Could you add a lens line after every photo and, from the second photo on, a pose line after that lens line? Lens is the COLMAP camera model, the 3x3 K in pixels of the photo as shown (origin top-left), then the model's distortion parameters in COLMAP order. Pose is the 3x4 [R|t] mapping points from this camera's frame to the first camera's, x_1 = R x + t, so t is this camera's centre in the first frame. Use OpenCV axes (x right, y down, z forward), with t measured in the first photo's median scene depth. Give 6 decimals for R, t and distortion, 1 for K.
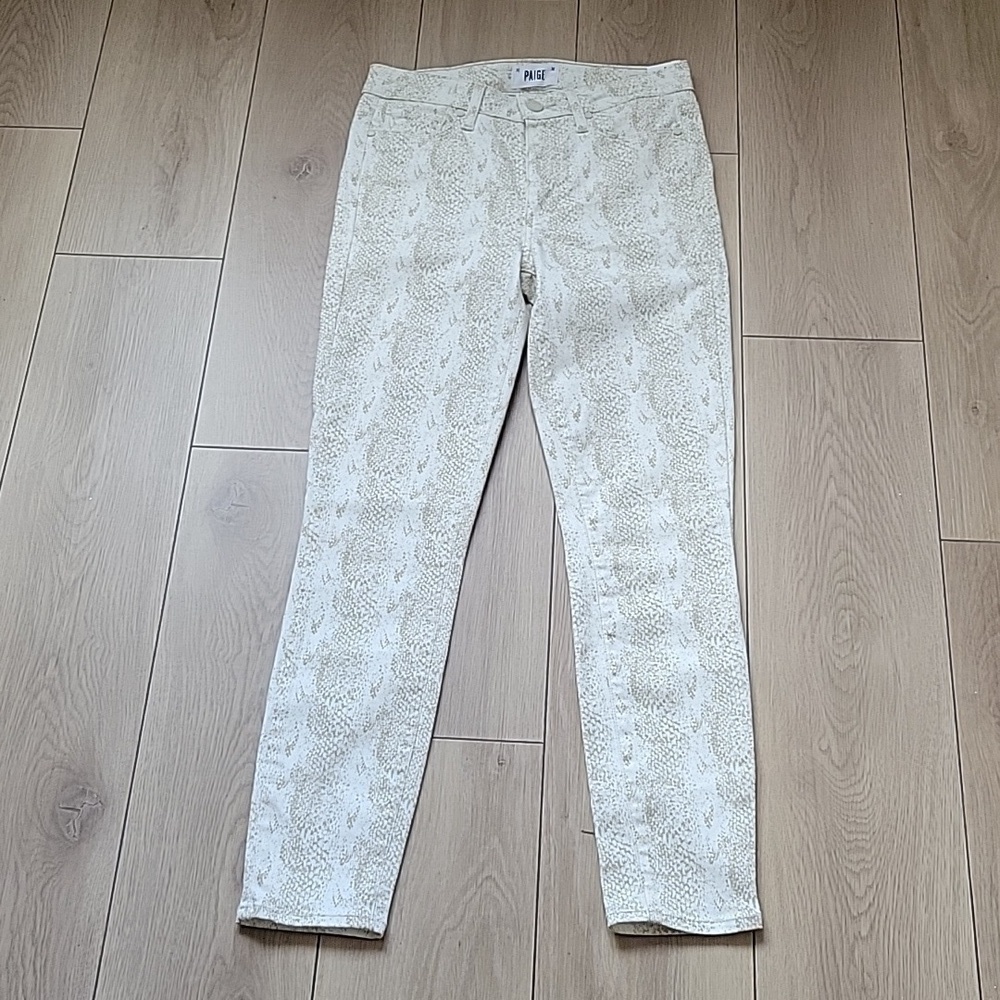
lens RADIAL K [[1575.2, 0, 490.8], [0, 1575.2, 500.8], [0, 0, 1]] dist [0.015196, 0.031467]
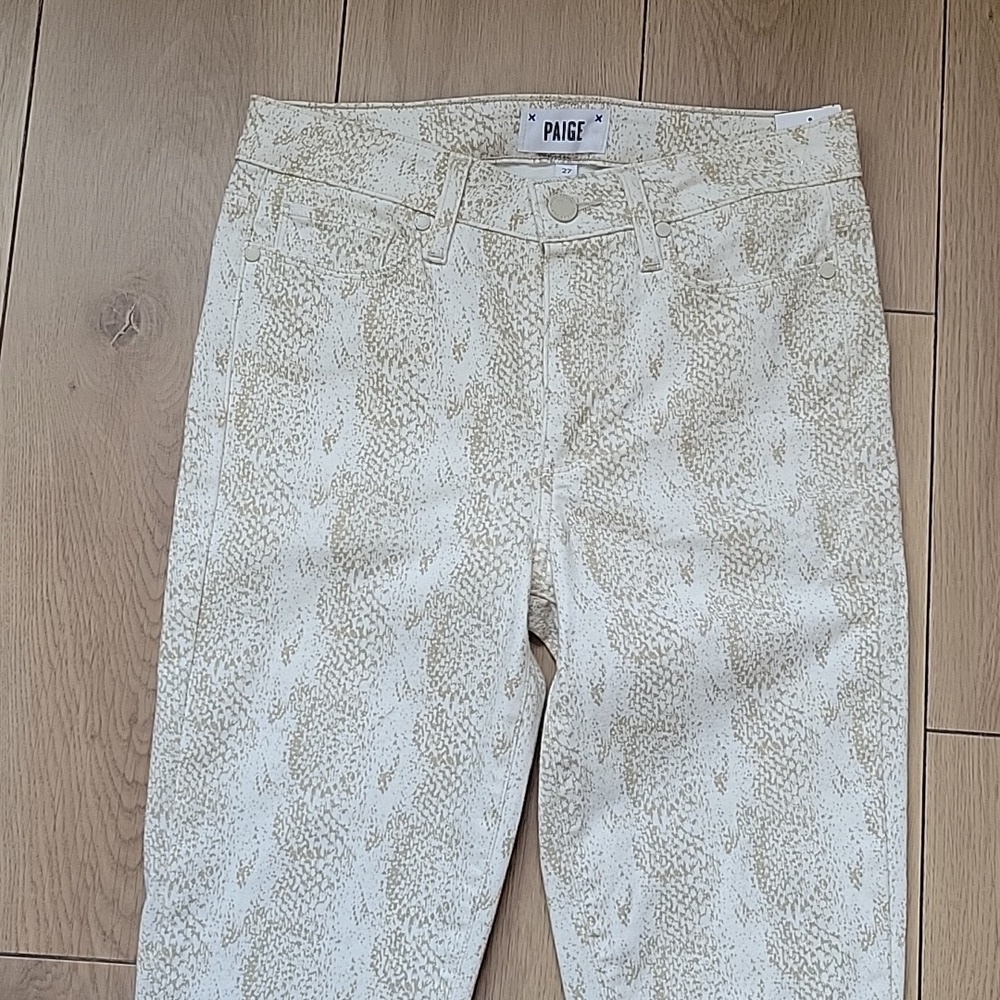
lens RADIAL K [[1709.6, 0, 514.0], [0, 1709.6, 499.9], [0, 0, 1]] dist [0.018672, 0.057706]
pose [[0.999048, 0.018264, 0.039622, -0.009764], [-0.029866, 0.948311, 0.315934, -0.352467], [-0.031804, -0.316816, 0.947954, 0.442567]]
